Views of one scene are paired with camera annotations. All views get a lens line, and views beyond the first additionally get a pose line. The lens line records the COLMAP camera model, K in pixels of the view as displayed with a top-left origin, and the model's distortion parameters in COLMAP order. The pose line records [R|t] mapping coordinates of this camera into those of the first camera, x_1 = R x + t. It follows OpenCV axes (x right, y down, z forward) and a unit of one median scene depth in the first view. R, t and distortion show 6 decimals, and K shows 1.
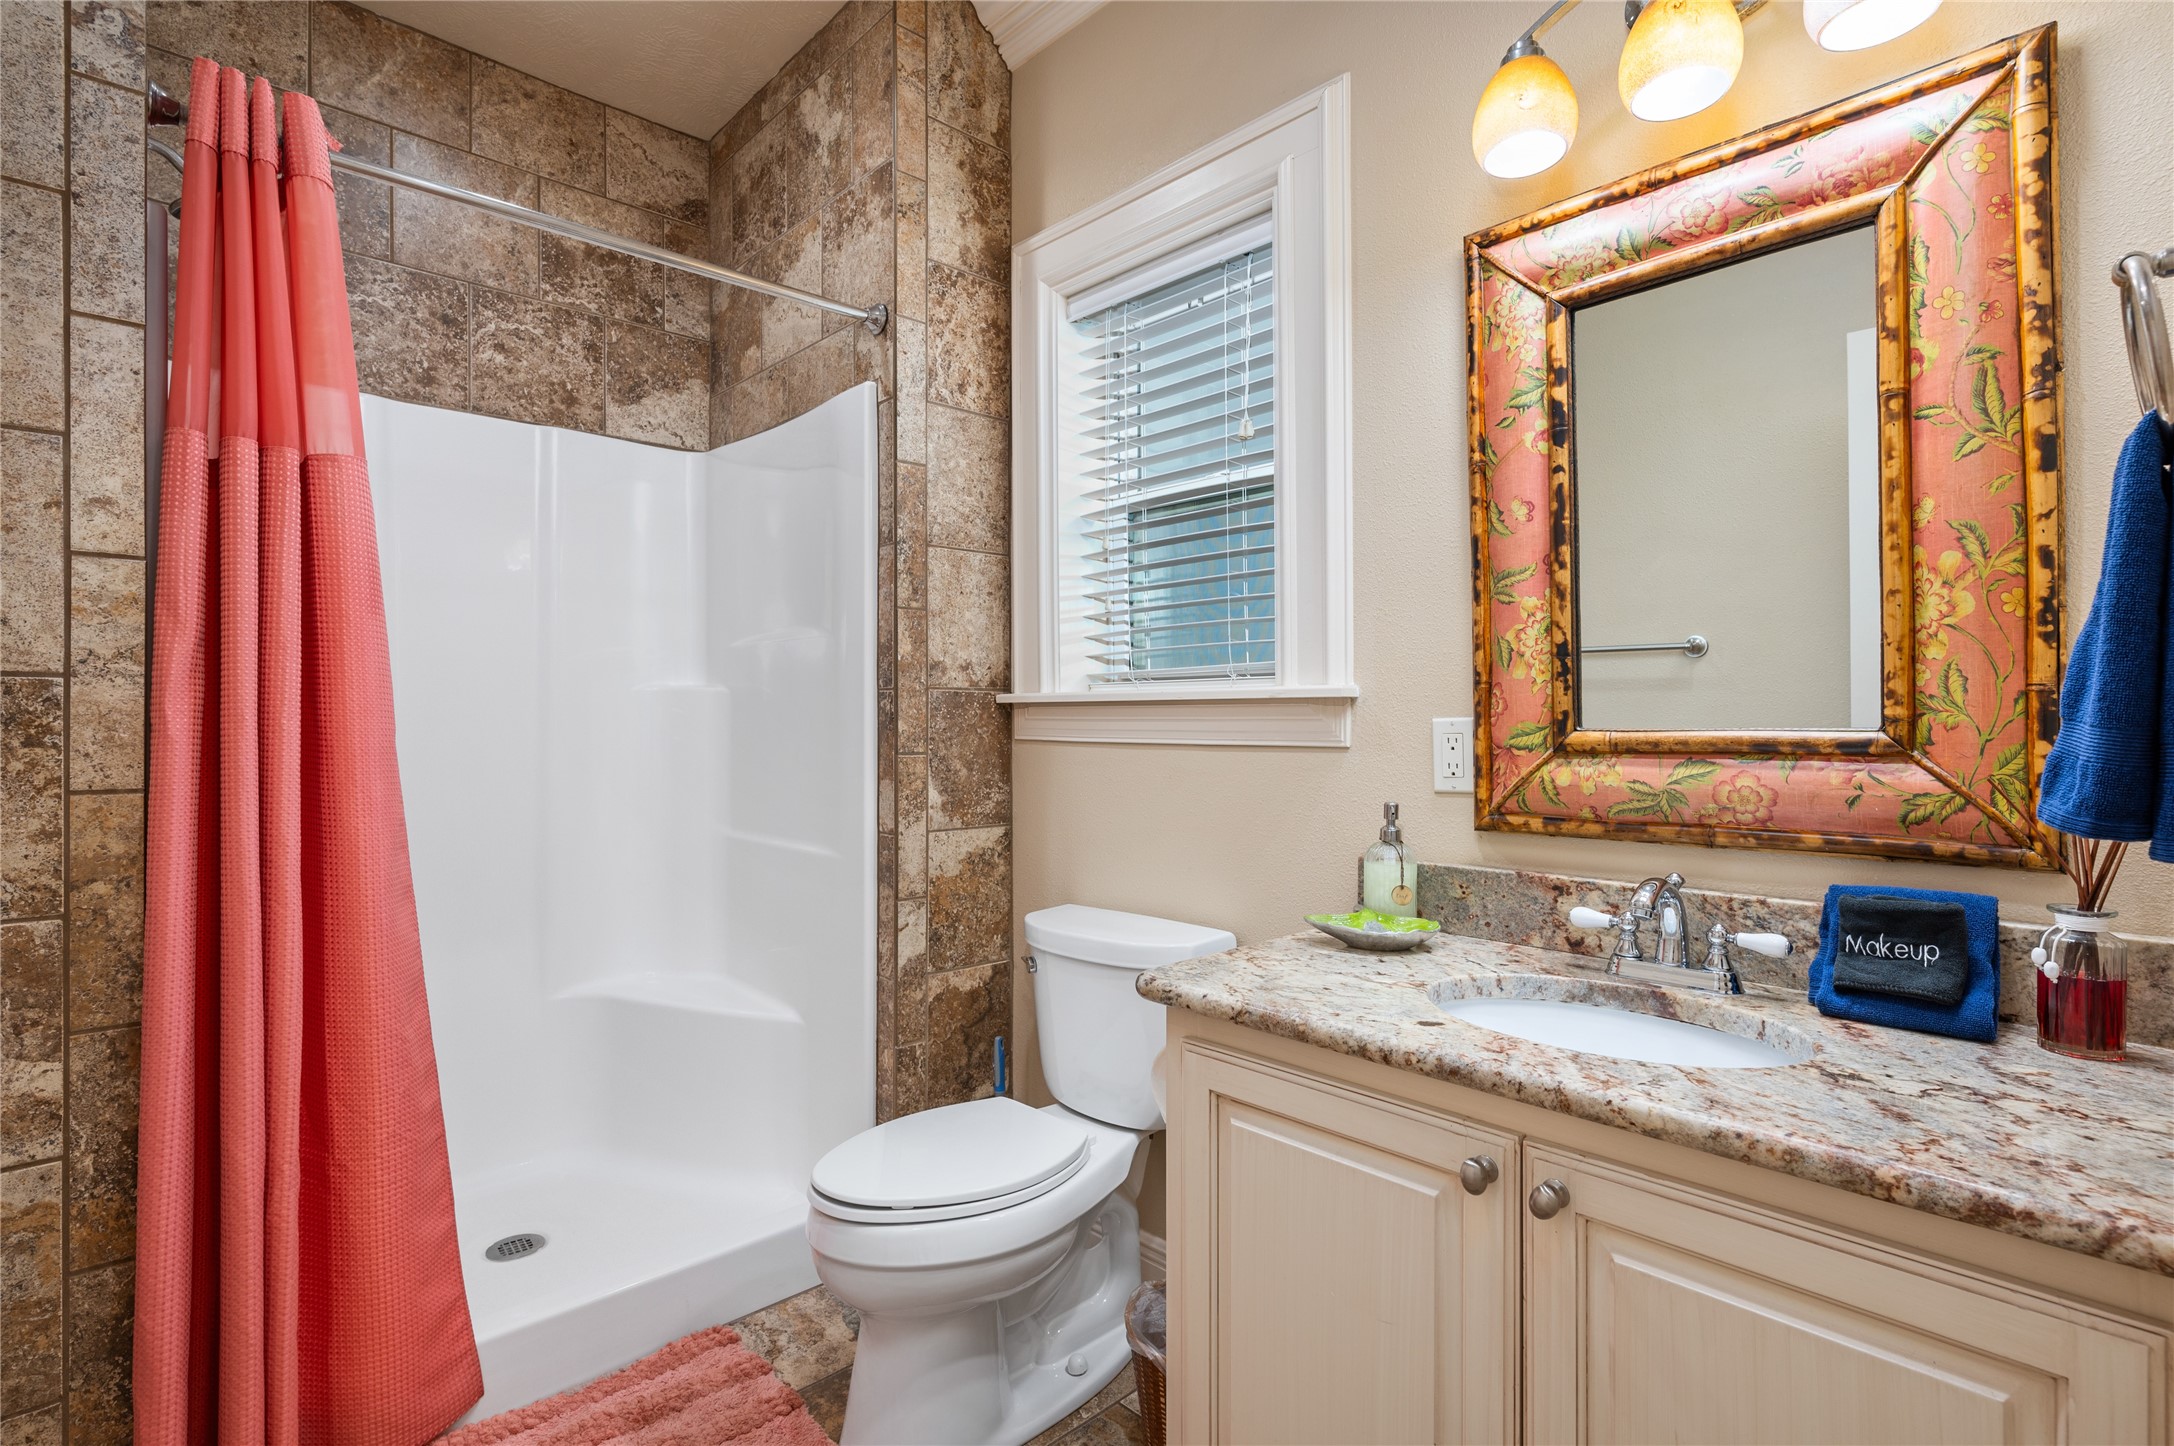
lens RADIAL K [[1030.9, 0, 1078.1], [0, 1030.9, 715.2], [0, 0, 1]] dist [0.000539, 0.000801]
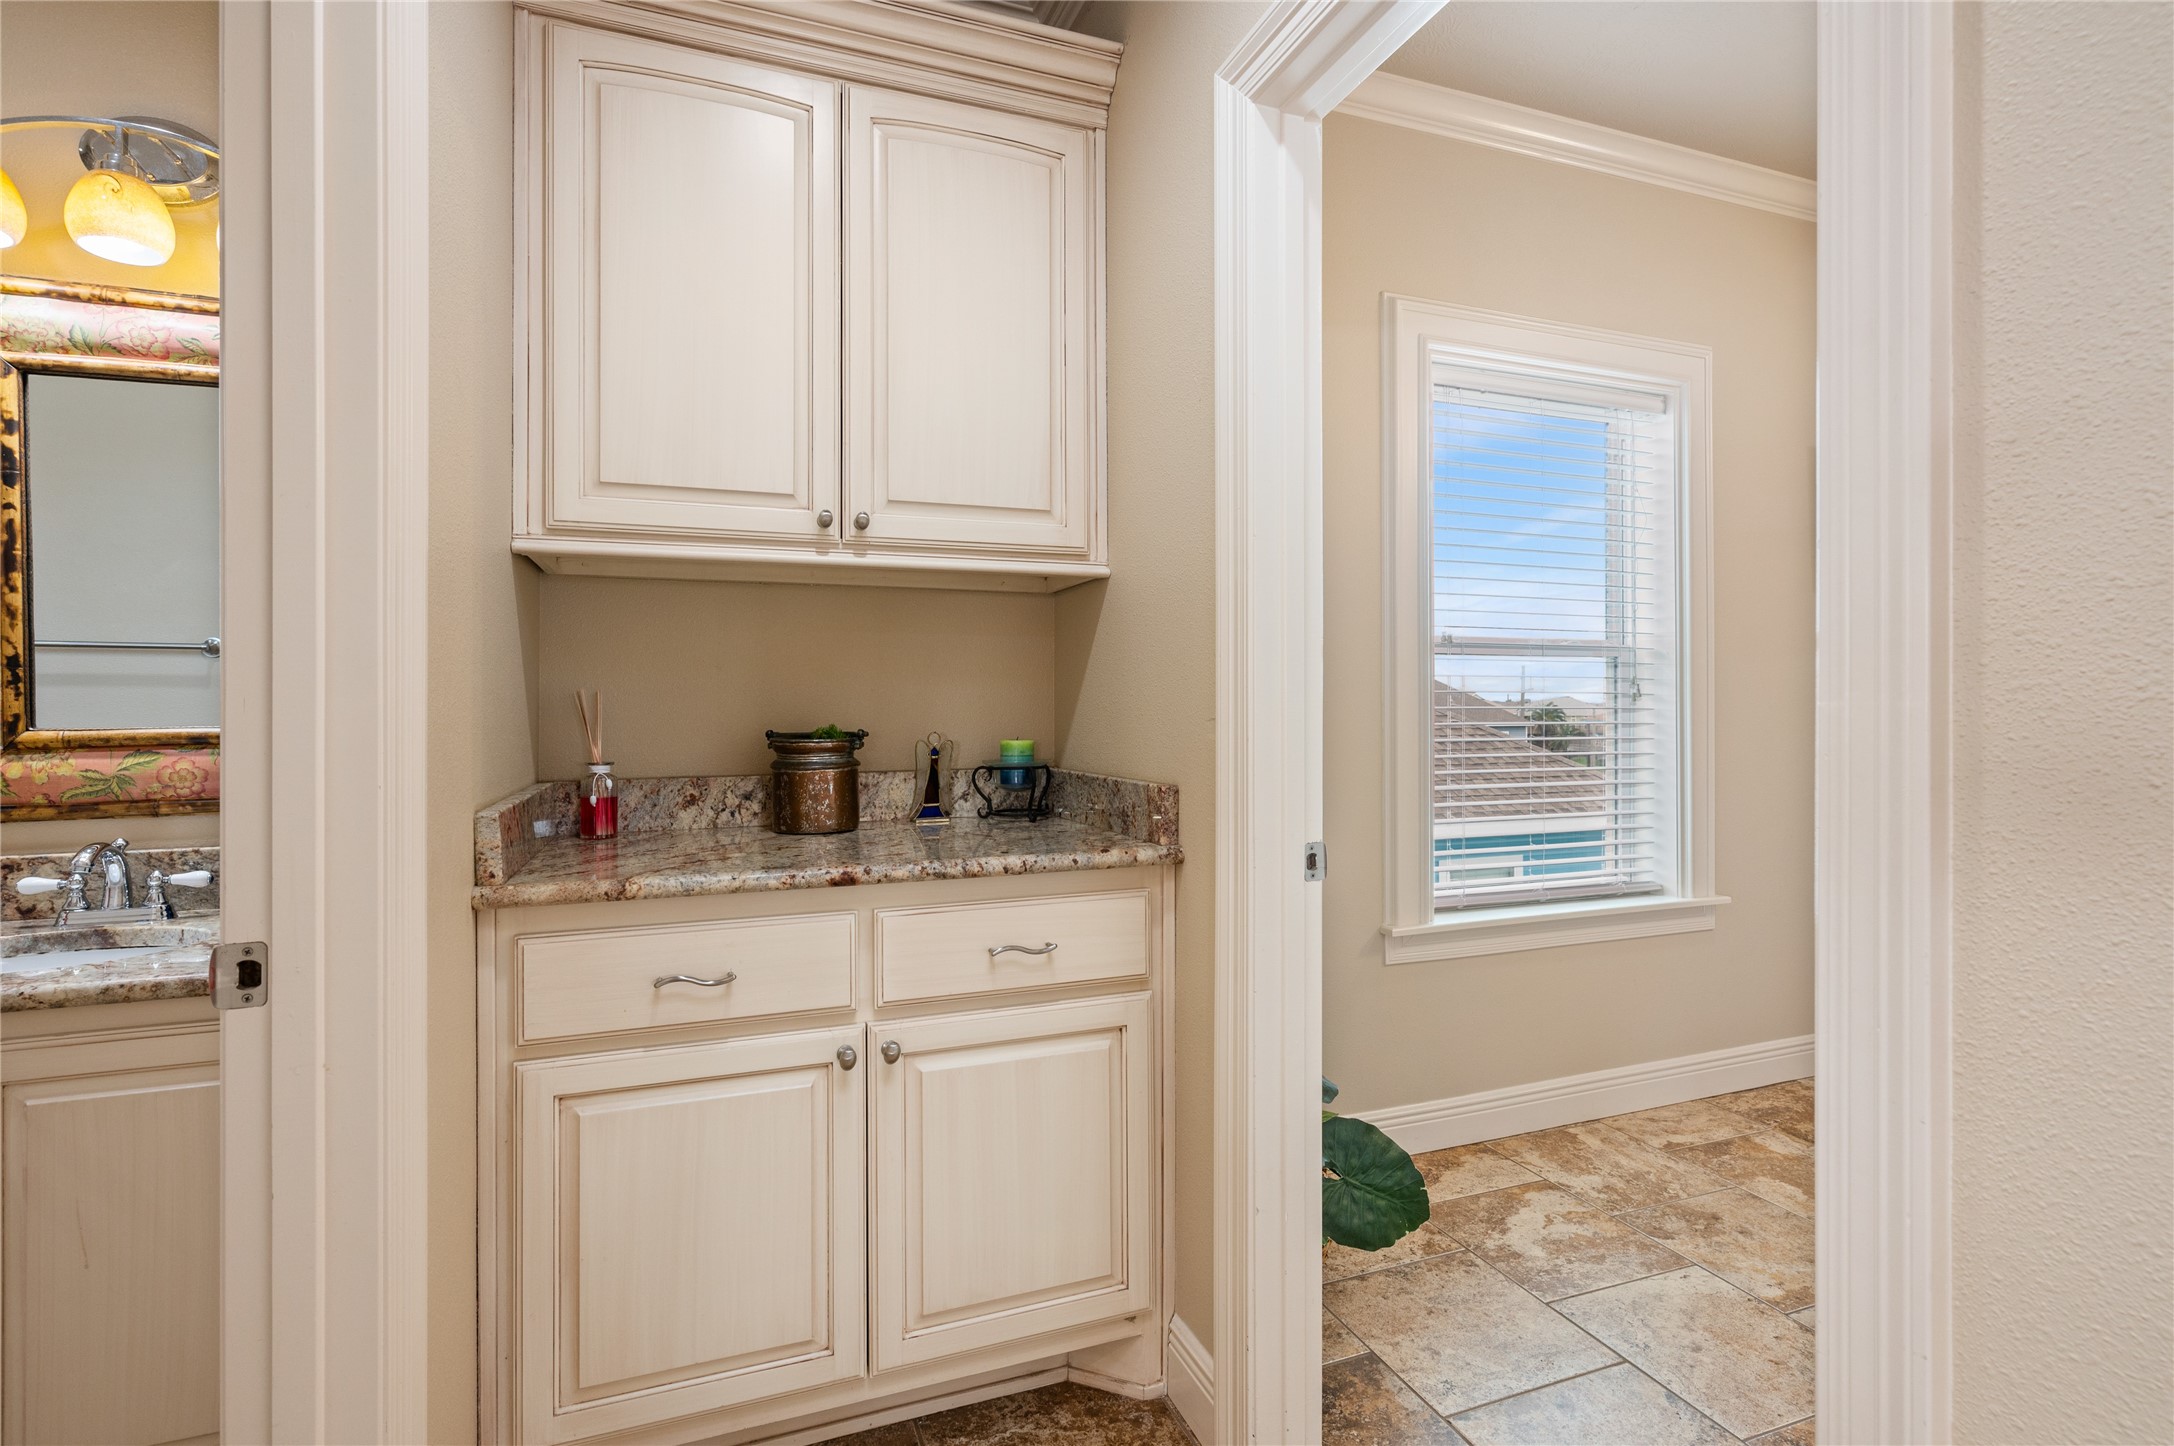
lens RADIAL K [[1030.9, 0, 1069.9], [0, 1030.9, 702.0], [0, 0, 1]] dist [0.000539, 0.000801]
pose [[0.374207, 0.000353, 0.927345, -0.174770], [-0.001082, 0.999999, 0.000056, -0.020096], [-0.927345, -0.001025, 0.374207, -0.573762]]
